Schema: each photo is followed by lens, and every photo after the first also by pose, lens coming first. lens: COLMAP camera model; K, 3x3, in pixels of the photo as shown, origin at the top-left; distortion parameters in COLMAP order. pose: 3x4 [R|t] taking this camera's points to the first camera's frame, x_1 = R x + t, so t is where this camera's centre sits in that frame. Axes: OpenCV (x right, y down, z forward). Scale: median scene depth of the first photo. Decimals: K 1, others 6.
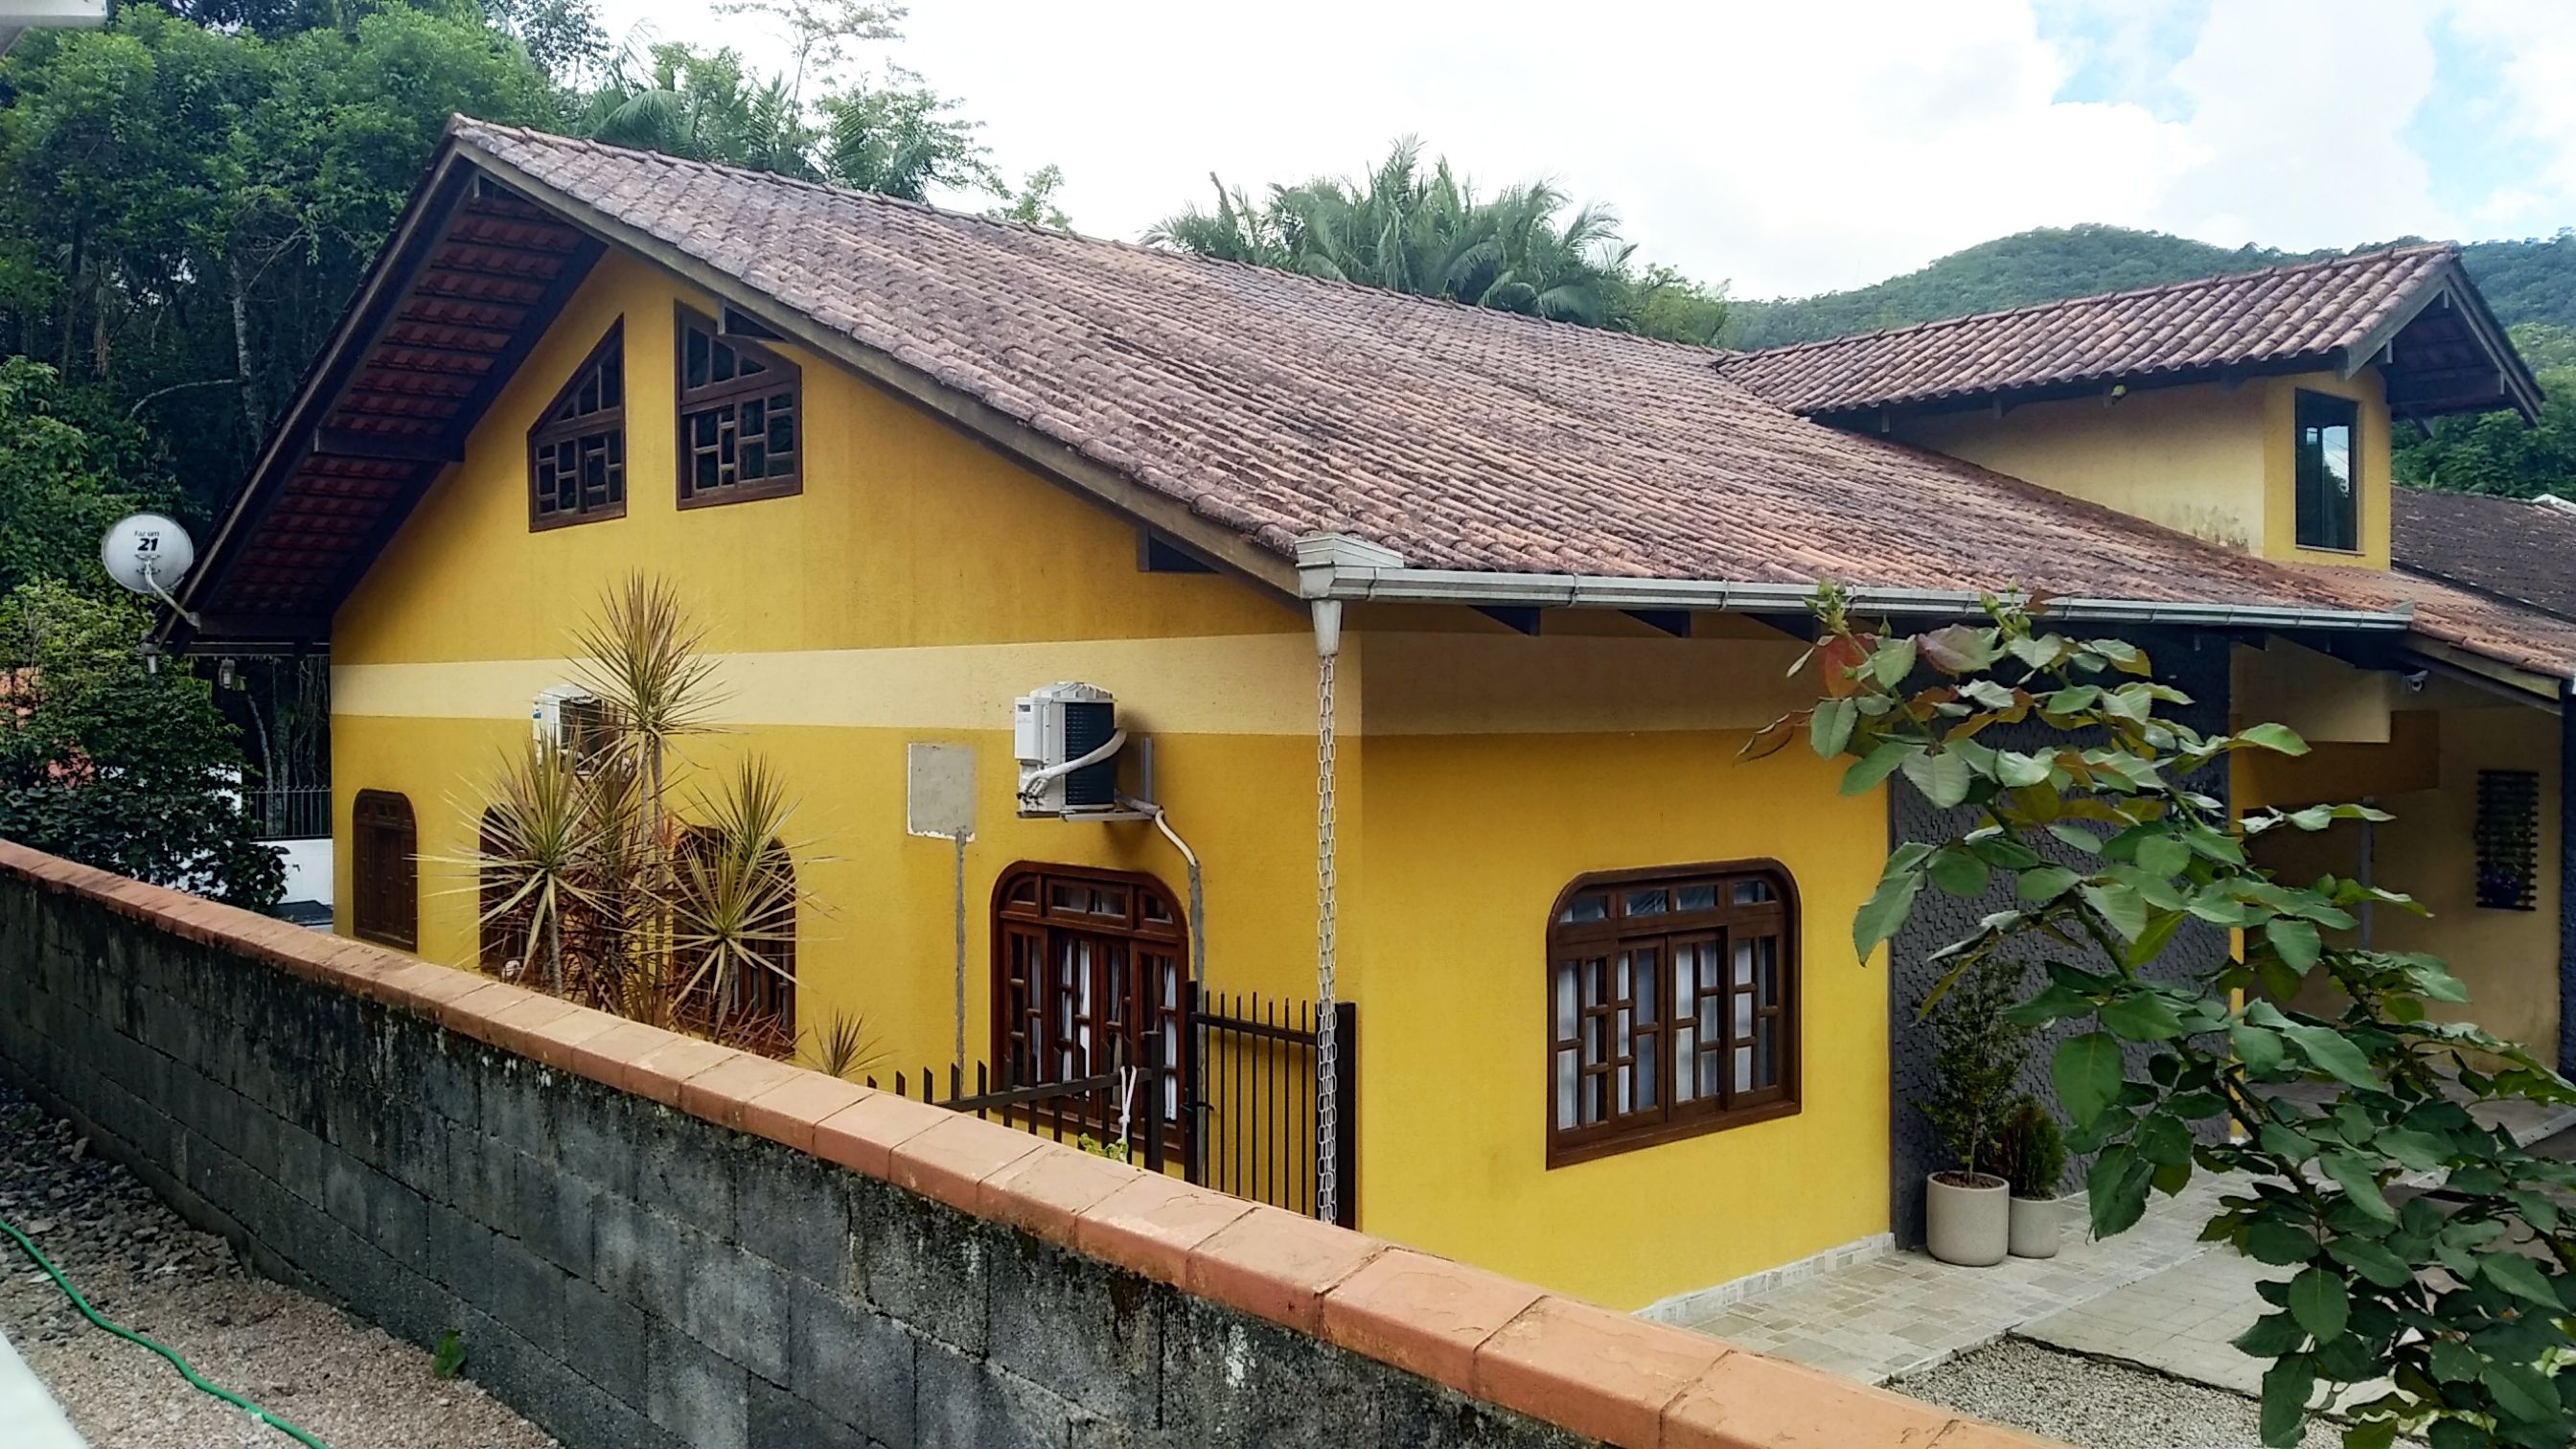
lens RADIAL K [[2007.3, 0, 1259.9], [0, 2007.3, 714.4], [0, 0, 1]] dist [0.050657, -0.100918]
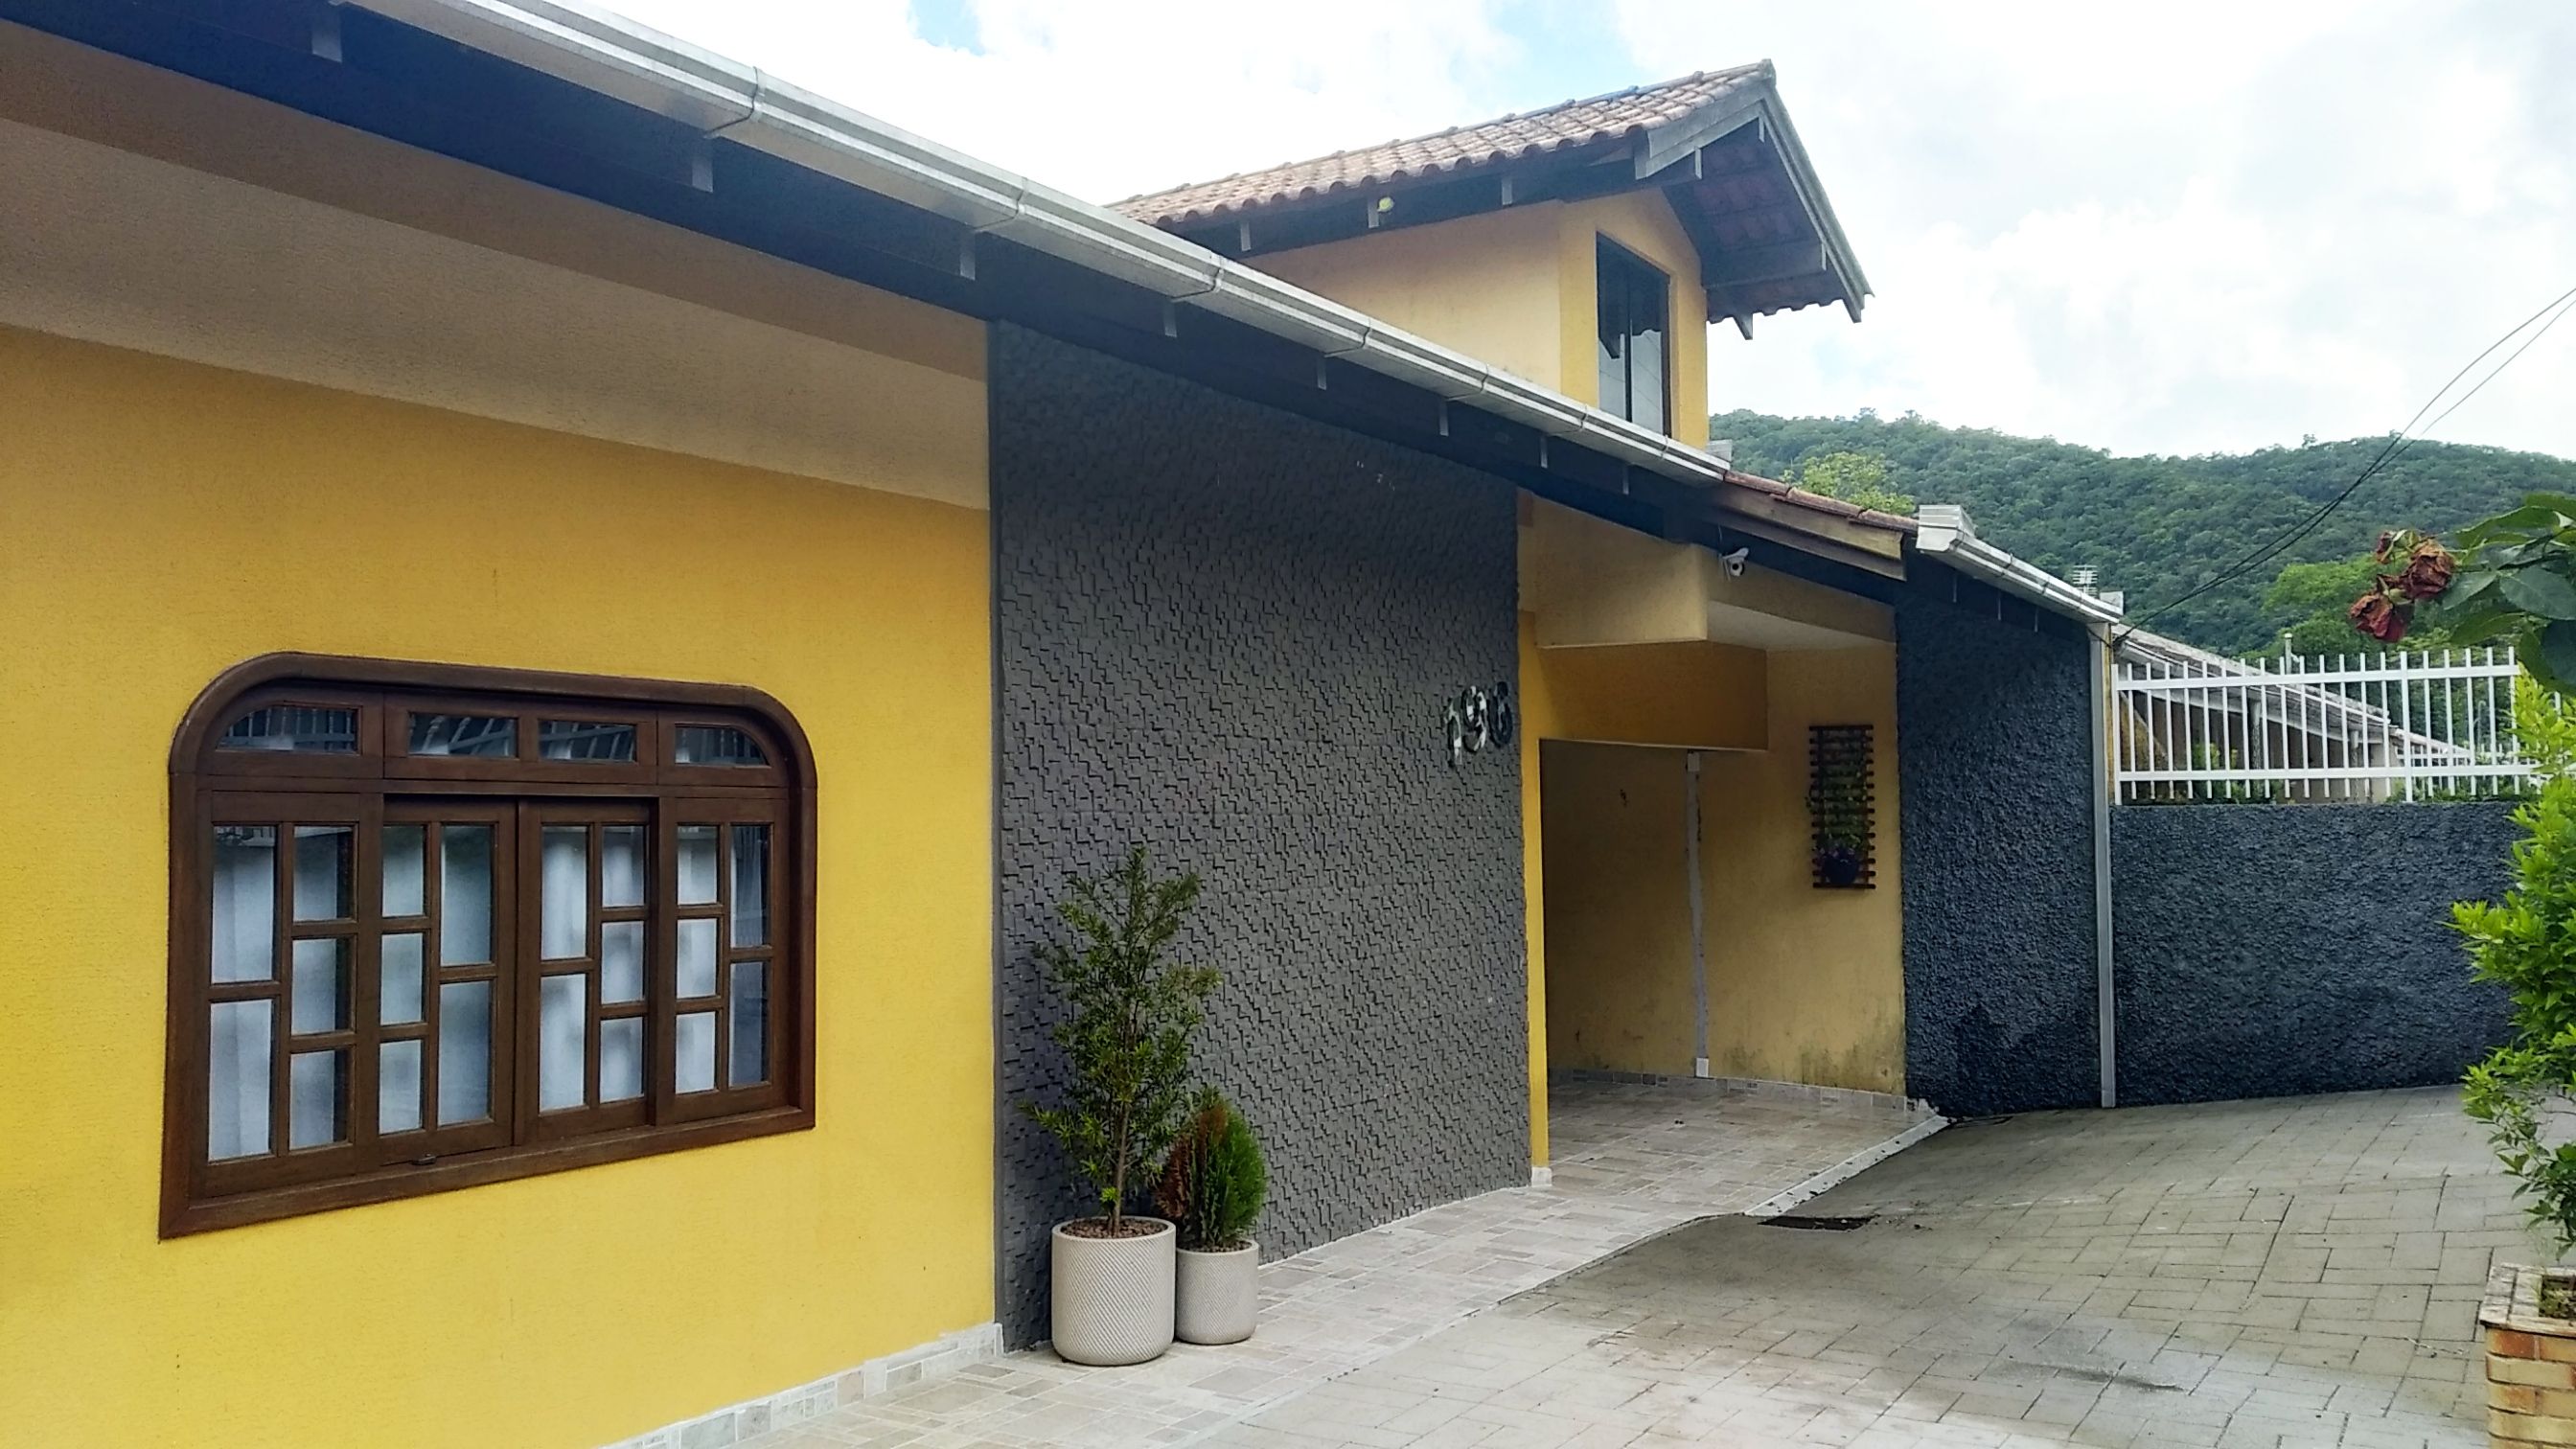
lens RADIAL K [[2025.1, 0, 1288.0], [0, 2025.1, 724.5], [0, 0, 1]] dist [0.065123, -0.137220]
pose [[0.956972, 0.005669, 0.290126, 0.215659], [0.011626, 0.998257, -0.057855, 0.110080], [-0.289948, 0.058739, 0.955238, 0.364647]]
